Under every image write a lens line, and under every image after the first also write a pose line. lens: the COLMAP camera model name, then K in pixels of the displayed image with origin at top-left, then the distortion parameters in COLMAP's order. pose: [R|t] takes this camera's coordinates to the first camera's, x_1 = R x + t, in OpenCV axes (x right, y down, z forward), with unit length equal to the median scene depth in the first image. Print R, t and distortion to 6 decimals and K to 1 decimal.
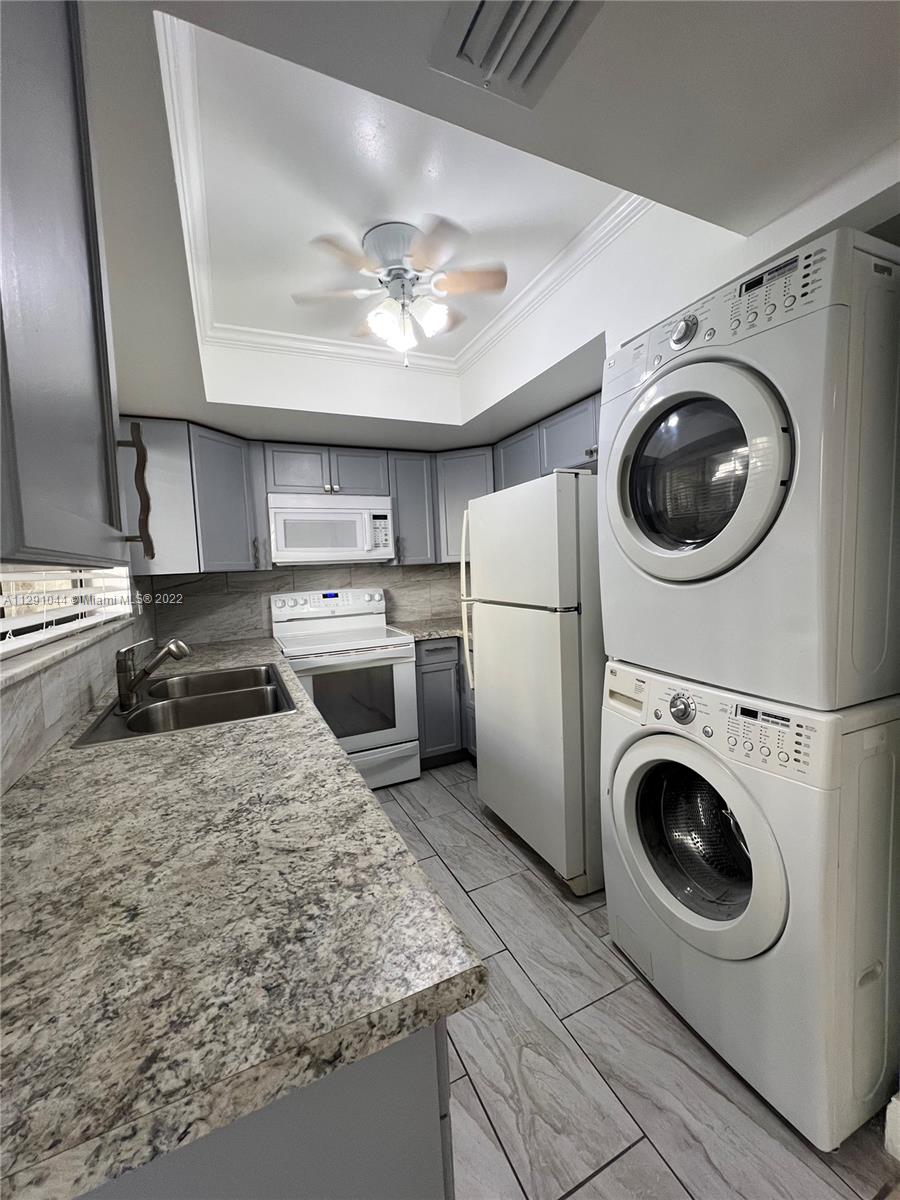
lens RADIAL K [[478.5, 0, 451.6], [0, 478.5, 600.0], [0, 0, 1]] dist [-0.000078, -0.000235]
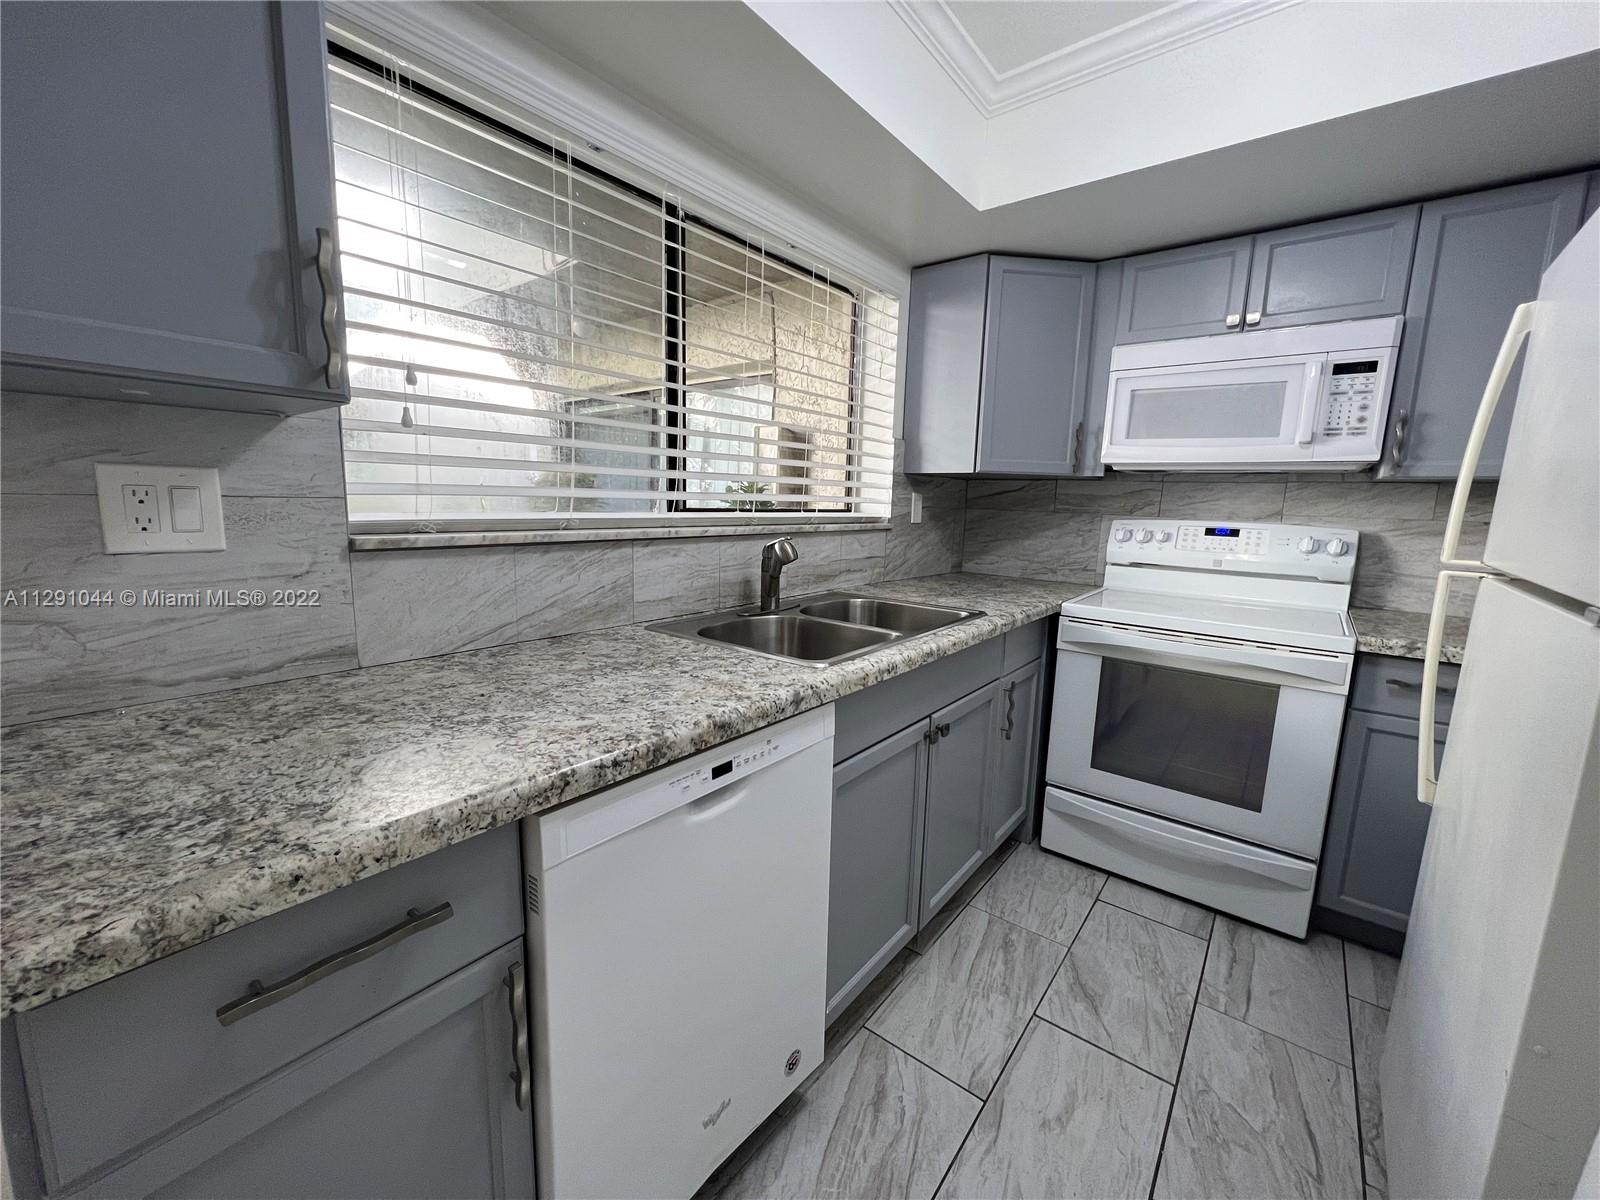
lens RADIAL K [[638.0, 0, 799.5], [0, 638.0, 597.3], [0, 0, 1]] dist [-0.000078, -0.000235]
pose [[0.441921, 0.194949, -0.875614, 0.474560], [-0.113257, 0.980415, 0.161121, 0.003203], [0.889876, 0.027967, 0.455345, 0.673041]]
